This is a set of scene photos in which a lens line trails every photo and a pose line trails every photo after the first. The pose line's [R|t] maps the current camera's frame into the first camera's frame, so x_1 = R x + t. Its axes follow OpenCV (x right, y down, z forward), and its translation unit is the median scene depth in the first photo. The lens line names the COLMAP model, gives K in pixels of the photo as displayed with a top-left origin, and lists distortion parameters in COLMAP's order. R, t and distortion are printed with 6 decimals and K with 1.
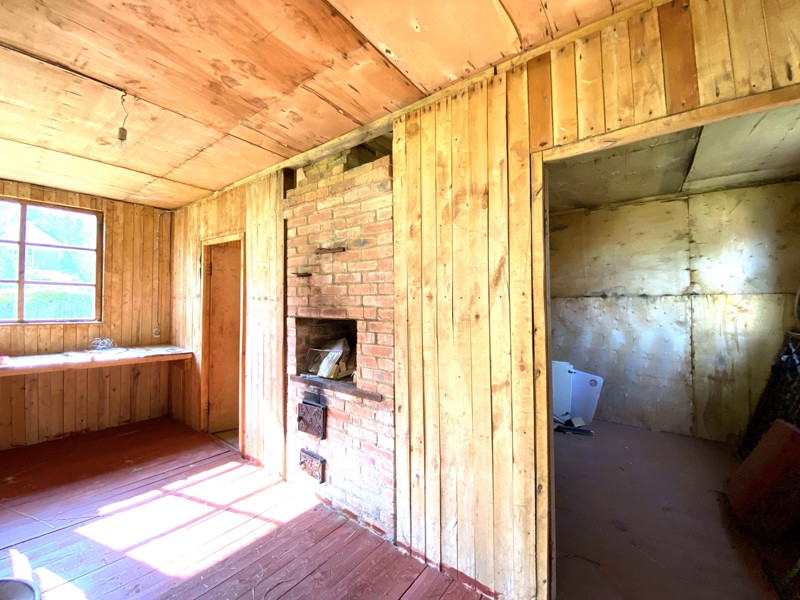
lens RADIAL K [[328.6, 0, 402.0], [0, 328.6, 299.0], [0, 0, 1]] dist [-0.001220, -0.000413]
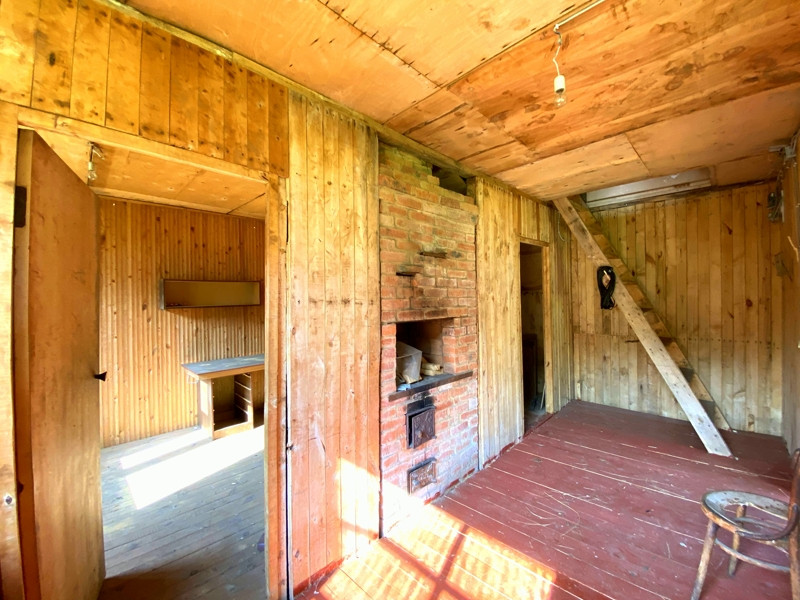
lens RADIAL K [[328.6, 0, 401.1], [0, 328.6, 303.5], [0, 0, 1]] dist [-0.001220, -0.000413]
pose [[0.134705, -0.008120, 0.990853, -1.267401], [0.014586, 0.999874, 0.006211, 0.000624], [-0.990778, 0.013616, 0.134806, 0.960971]]
